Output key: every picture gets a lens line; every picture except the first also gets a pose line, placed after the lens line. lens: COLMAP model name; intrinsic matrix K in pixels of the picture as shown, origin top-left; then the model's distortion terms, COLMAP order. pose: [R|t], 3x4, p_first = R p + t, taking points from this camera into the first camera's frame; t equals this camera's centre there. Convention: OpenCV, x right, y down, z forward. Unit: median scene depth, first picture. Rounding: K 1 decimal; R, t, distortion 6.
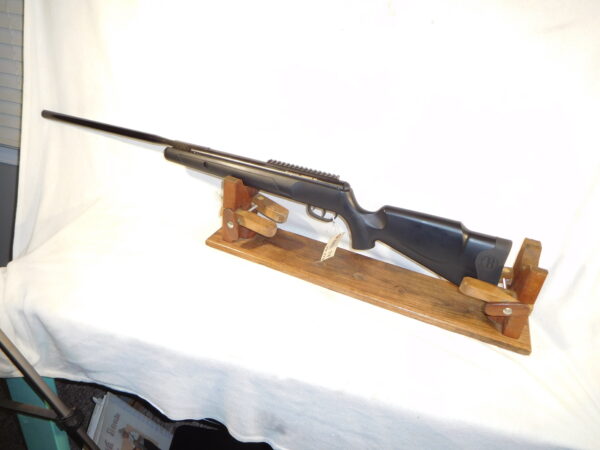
lens RADIAL K [[452.5, 0, 299.7], [0, 452.5, 227.1], [0, 0, 1]] dist [-0.030493, 0.002923]
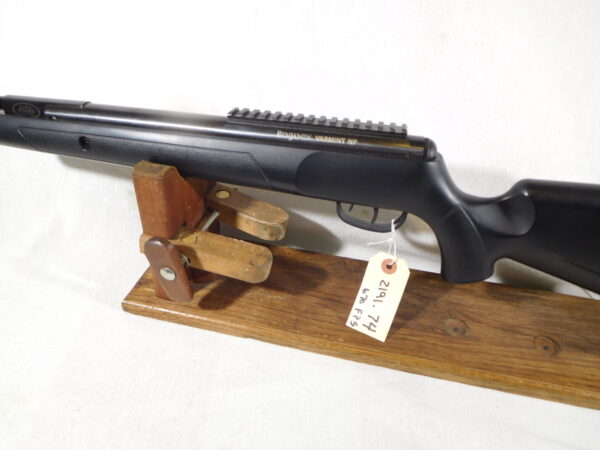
lens RADIAL K [[452.5, 0, 299.5], [0, 452.5, 222.6], [0, 0, 1]] dist [-0.030493, 0.002923]
pose [[0.980986, -0.160367, 0.109312, -0.068514], [0.148866, 0.983123, 0.106341, -0.080408], [-0.124521, -0.088046, 0.988303, 0.562165]]
